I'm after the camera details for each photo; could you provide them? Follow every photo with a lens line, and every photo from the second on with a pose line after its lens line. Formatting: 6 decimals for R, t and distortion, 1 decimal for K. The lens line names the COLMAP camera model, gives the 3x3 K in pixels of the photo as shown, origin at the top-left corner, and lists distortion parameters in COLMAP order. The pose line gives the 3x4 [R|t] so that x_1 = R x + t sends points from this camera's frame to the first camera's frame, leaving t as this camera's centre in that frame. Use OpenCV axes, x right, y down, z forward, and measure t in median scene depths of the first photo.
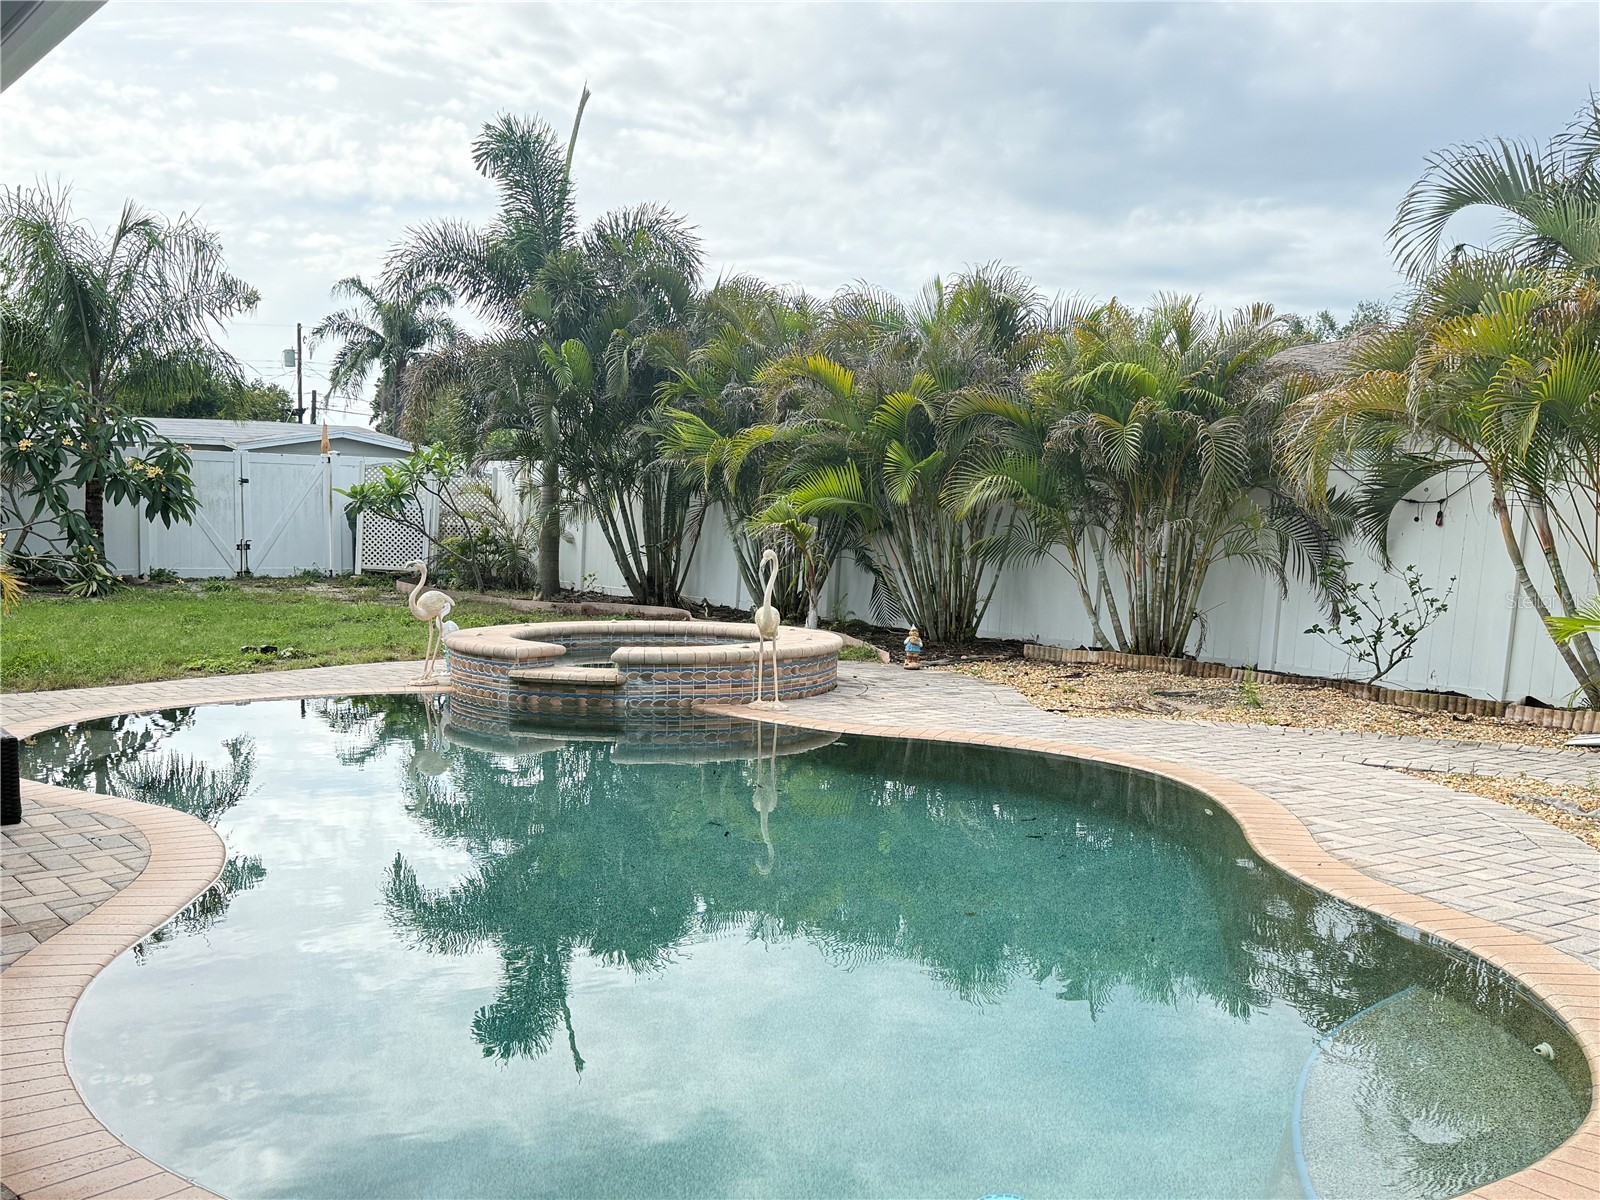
lens RADIAL K [[1583.1, 0, 800.0], [0, 1583.1, 600.0], [0, 0, 1]] dist [-0.000066, -0.001159]
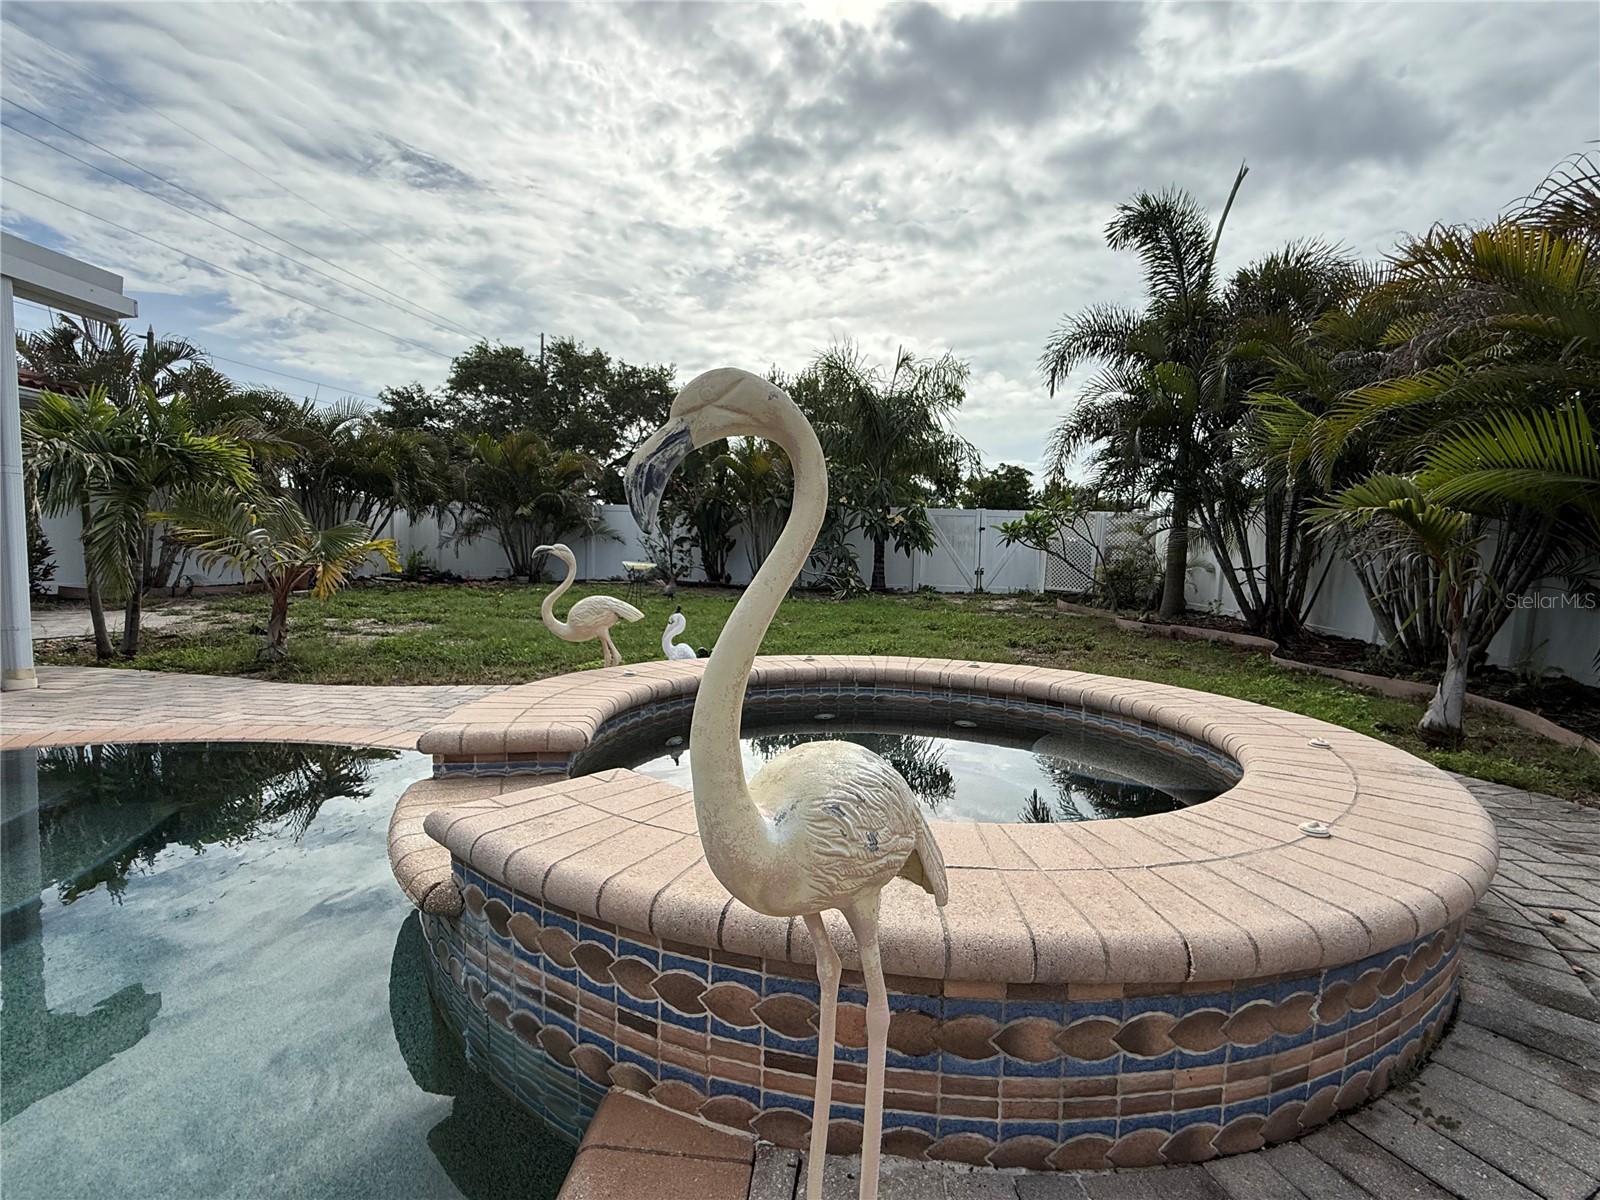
lens RADIAL K [[737.5, 0, 798.8], [0, 737.5, 587.4], [0, 0, 1]] dist [0.000837, 0.000046]
pose [[0.717578, 0.030508, -0.695810, 0.015285], [-0.050926, 0.998664, -0.008733, -0.005733], [0.694614, 0.041701, 0.718173, 0.459544]]
